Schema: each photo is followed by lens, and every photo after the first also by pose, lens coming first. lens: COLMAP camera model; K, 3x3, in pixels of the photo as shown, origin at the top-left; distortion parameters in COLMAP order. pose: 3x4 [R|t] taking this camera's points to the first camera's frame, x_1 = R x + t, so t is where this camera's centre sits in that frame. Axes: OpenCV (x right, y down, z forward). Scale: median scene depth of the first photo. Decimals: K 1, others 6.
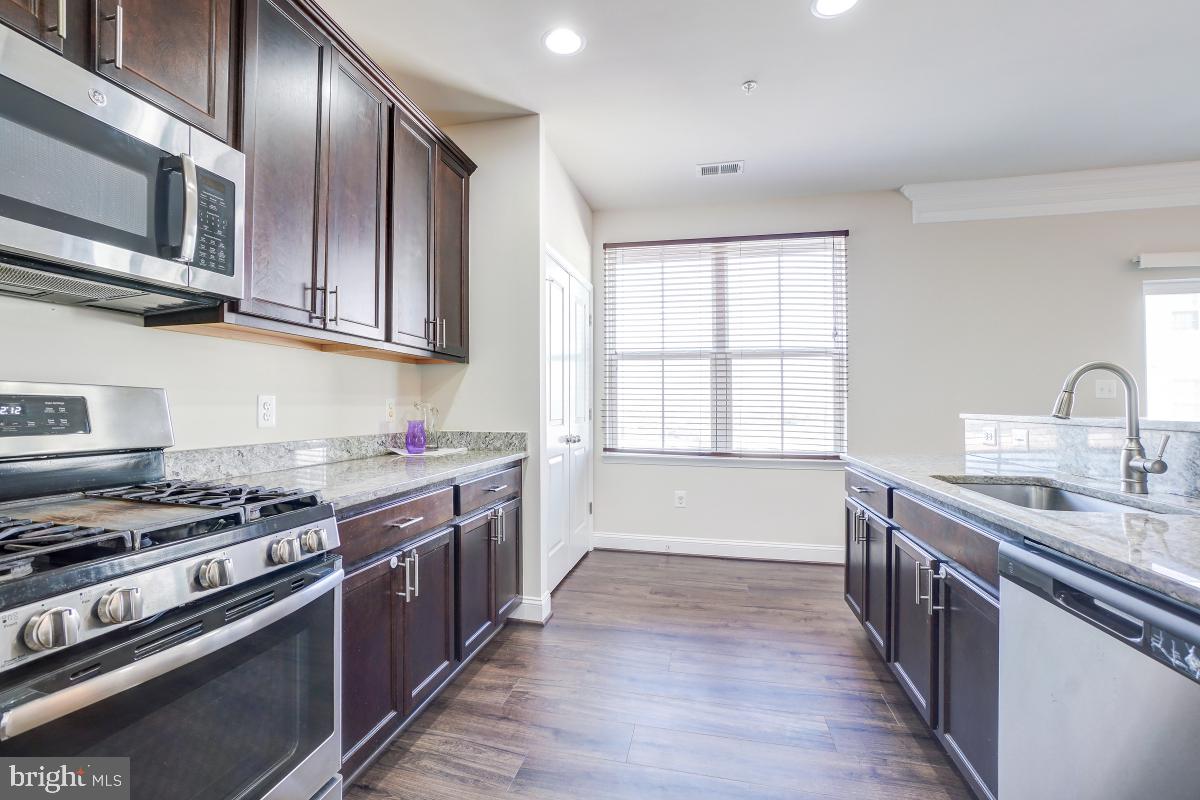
lens RADIAL K [[539.6, 0, 566.9], [0, 539.6, 407.1], [0, 0, 1]] dist [-0.074150, 0.026074]
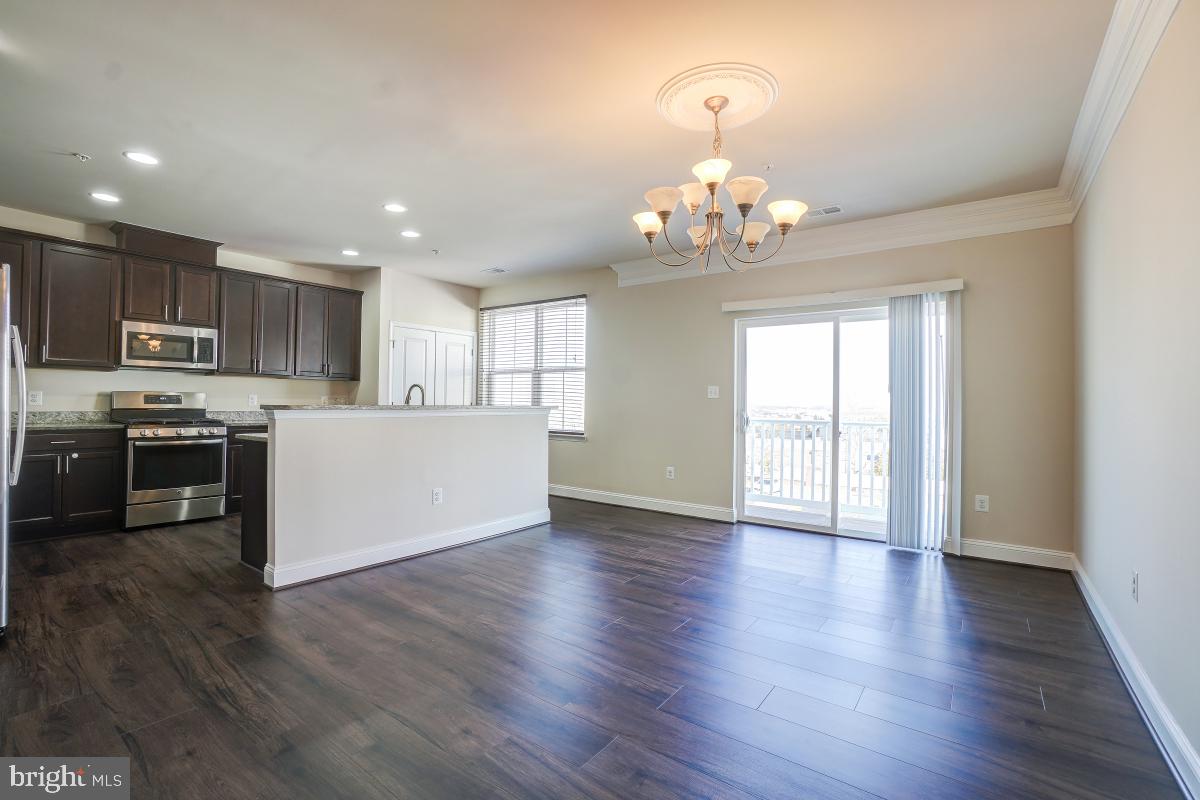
lens RADIAL K [[526.8, 0, 591.0], [0, 526.8, 399.9], [0, 0, 1]] dist [-0.065057, 0.024281]
pose [[0.927526, 0.007088, -0.373692, 1.562249], [-0.011835, 0.999876, -0.010410, 0.009243], [0.373572, 0.014078, 0.927495, -0.665410]]
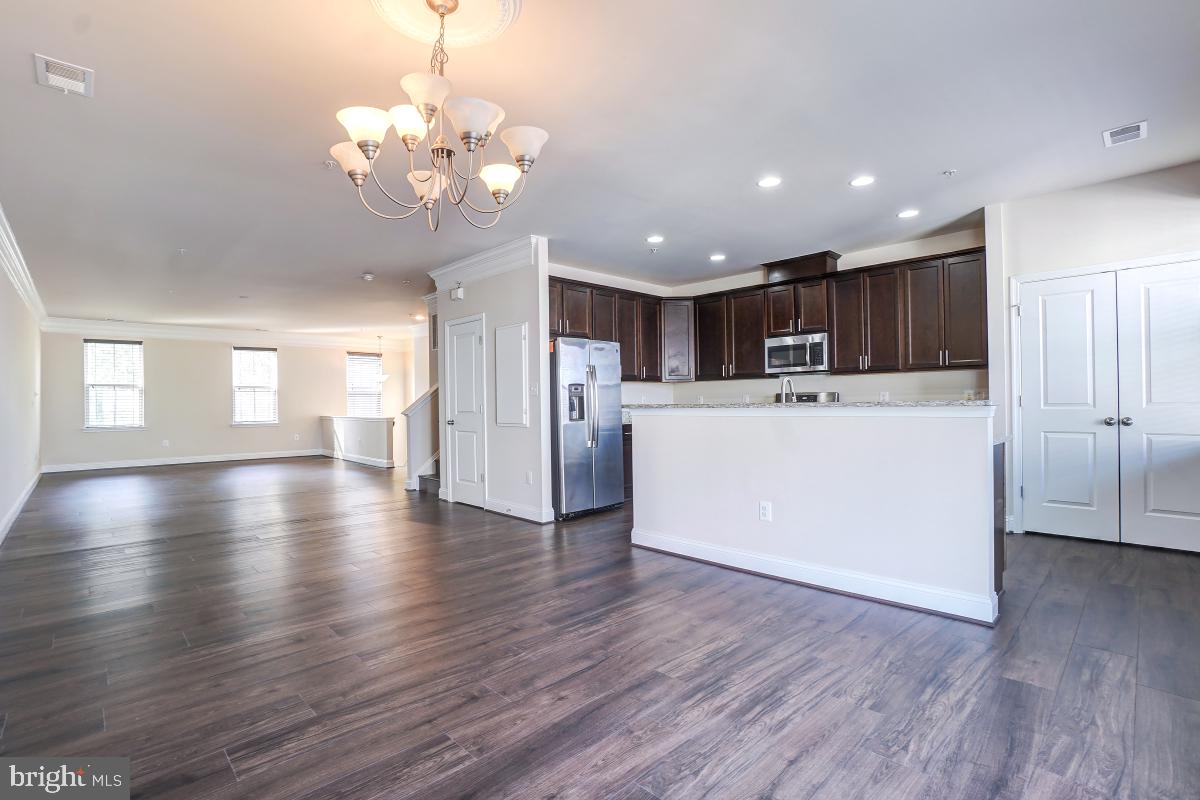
lens RADIAL K [[559.5, 0, 584.7], [0, 559.5, 402.3], [0, 0, 1]] dist [-0.023802, 0.000860]
pose [[-0.536776, 0.009753, -0.843668, 1.935662], [0.012449, 0.999916, 0.003639, 0.002625], [0.843633, -0.008550, -0.536853, 0.833341]]
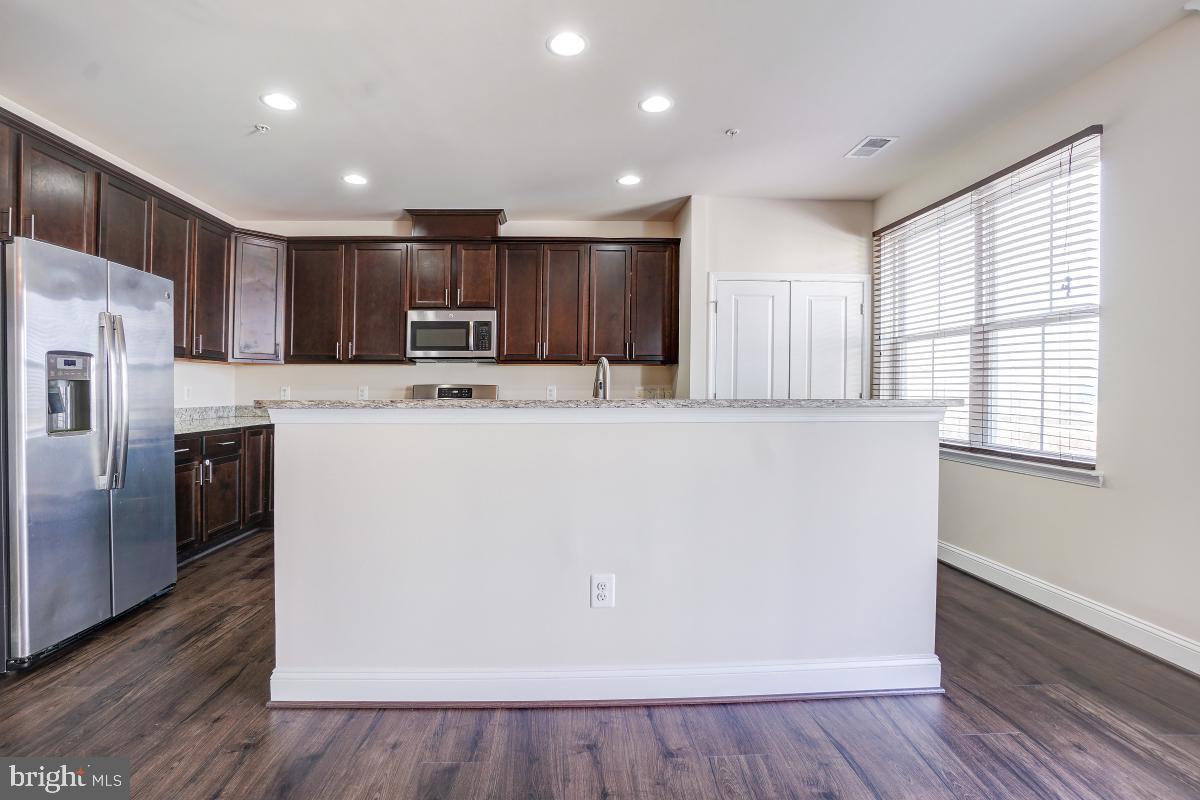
lens RADIAL K [[547.0, 0, 593.9], [0, 547.0, 389.2], [0, 0, 1]] dist [-0.069305, 0.028823]
pose [[0.299311, -0.006567, -0.954133, 1.316990], [-0.004178, 0.999958, -0.008193, 0.006882], [0.954147, 0.006438, 0.299271, 0.282273]]
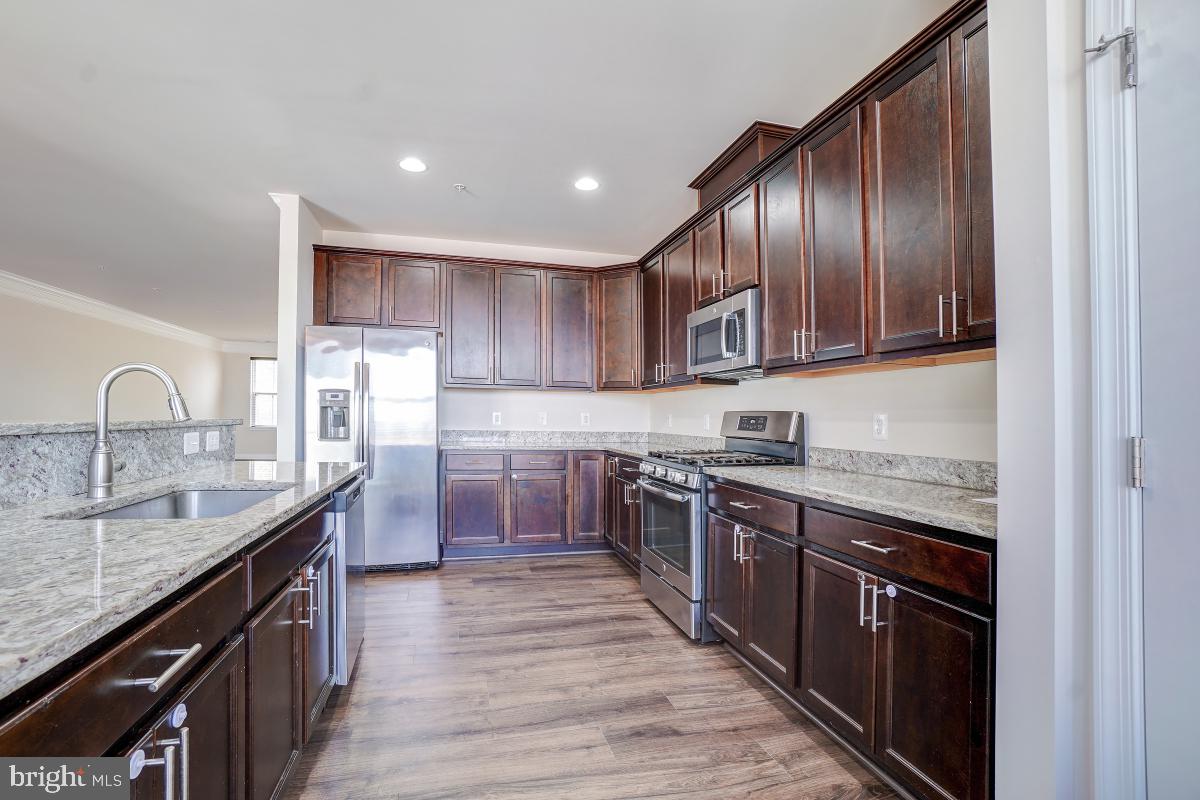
lens RADIAL K [[547.0, 0, 593.9], [0, 547.0, 389.2], [0, 0, 1]] dist [-0.069305, 0.028823]
pose [[-0.872643, -0.034062, -0.487169, 0.427642], [-0.011430, 0.998716, -0.049356, 0.002358], [0.488225, -0.037502, -0.871912, 1.217862]]
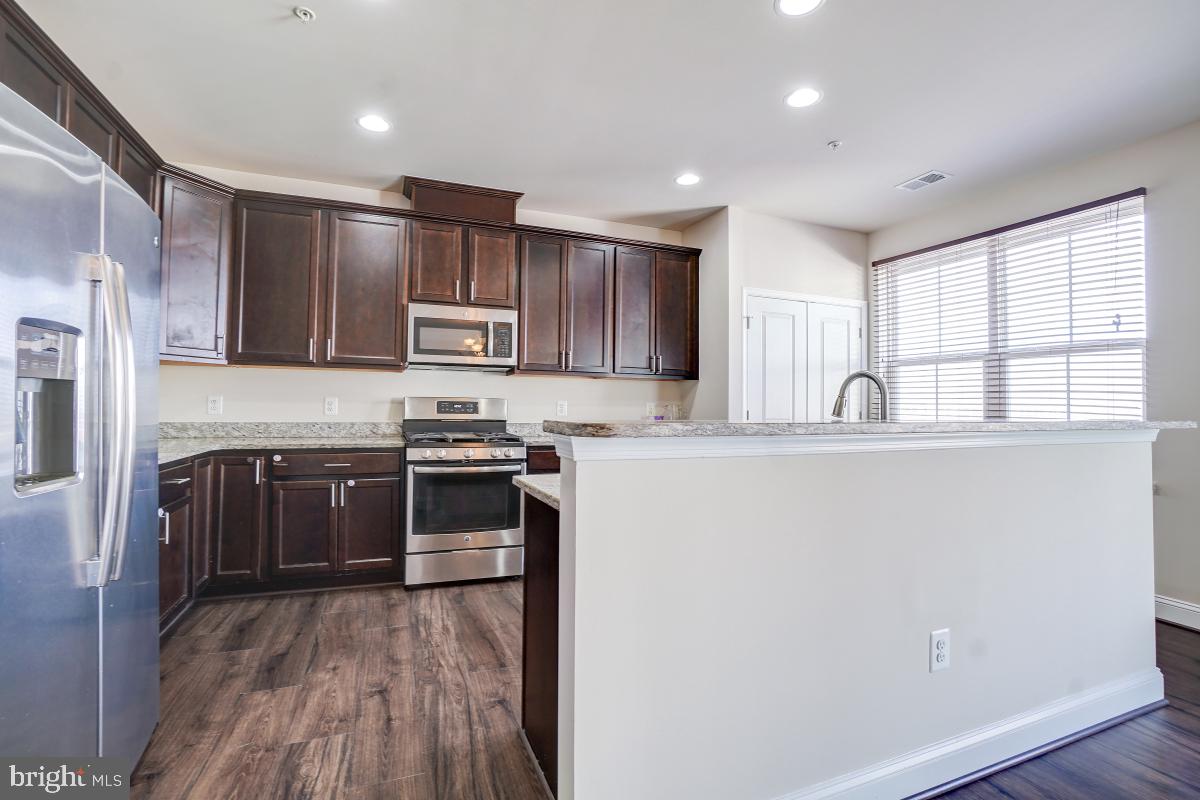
lens RADIAL K [[526.8, 0, 591.0], [0, 526.8, 399.9], [0, 0, 1]] dist [-0.065057, 0.024281]
pose [[0.591705, -0.006600, -0.806128, 0.868053], [-0.013287, 0.999751, -0.017938, 0.006876], [0.806045, 0.021325, 0.591470, -0.133800]]
